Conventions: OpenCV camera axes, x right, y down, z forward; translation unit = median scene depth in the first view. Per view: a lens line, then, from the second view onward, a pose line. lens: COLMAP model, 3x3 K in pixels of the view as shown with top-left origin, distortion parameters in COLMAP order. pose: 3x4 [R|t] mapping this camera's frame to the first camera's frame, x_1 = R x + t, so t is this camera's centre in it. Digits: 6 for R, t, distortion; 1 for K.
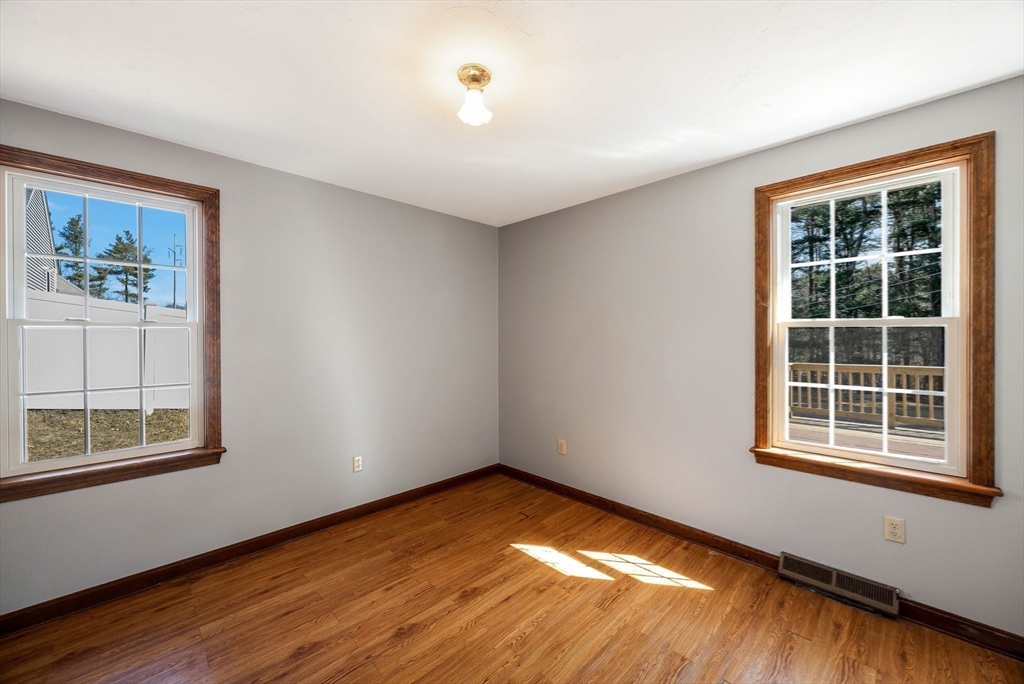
lens RADIAL K [[390.6, 0, 511.7], [0, 390.6, 339.1], [0, 0, 1]] dist [-0.002512, -0.000014]
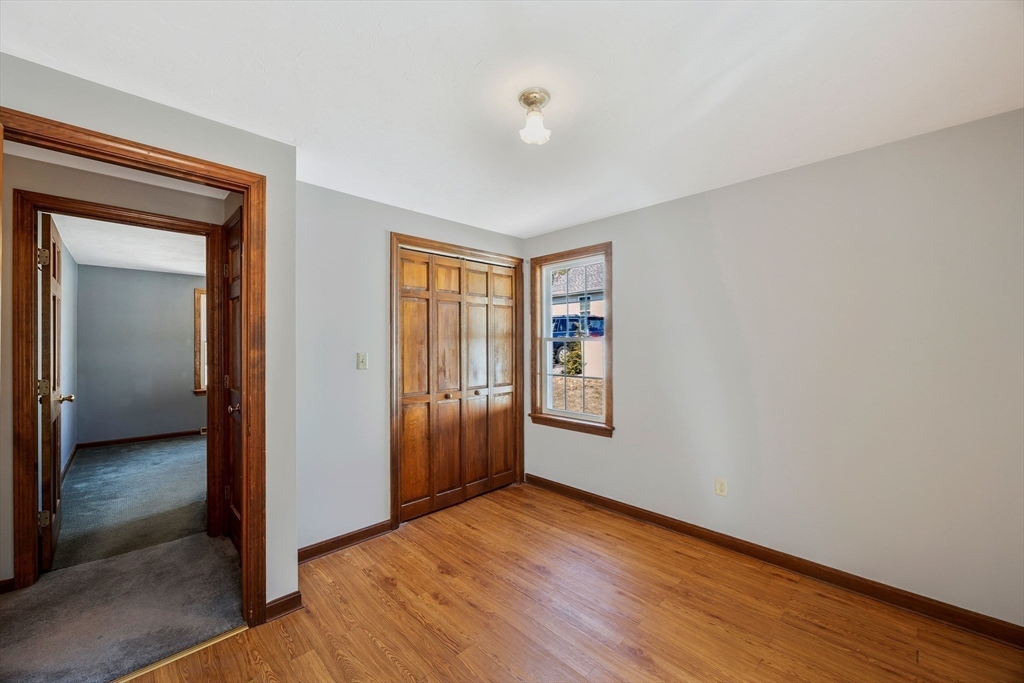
lens RADIAL K [[390.6, 0, 511.8], [0, 390.6, 345.3], [0, 0, 1]] dist [-0.002512, -0.000014]
pose [[-0.000125, -0.003733, -0.999993, 0.616494], [-0.000684, 0.999993, -0.003733, -0.005621], [1.000000, 0.000684, -0.000127, 0.617821]]
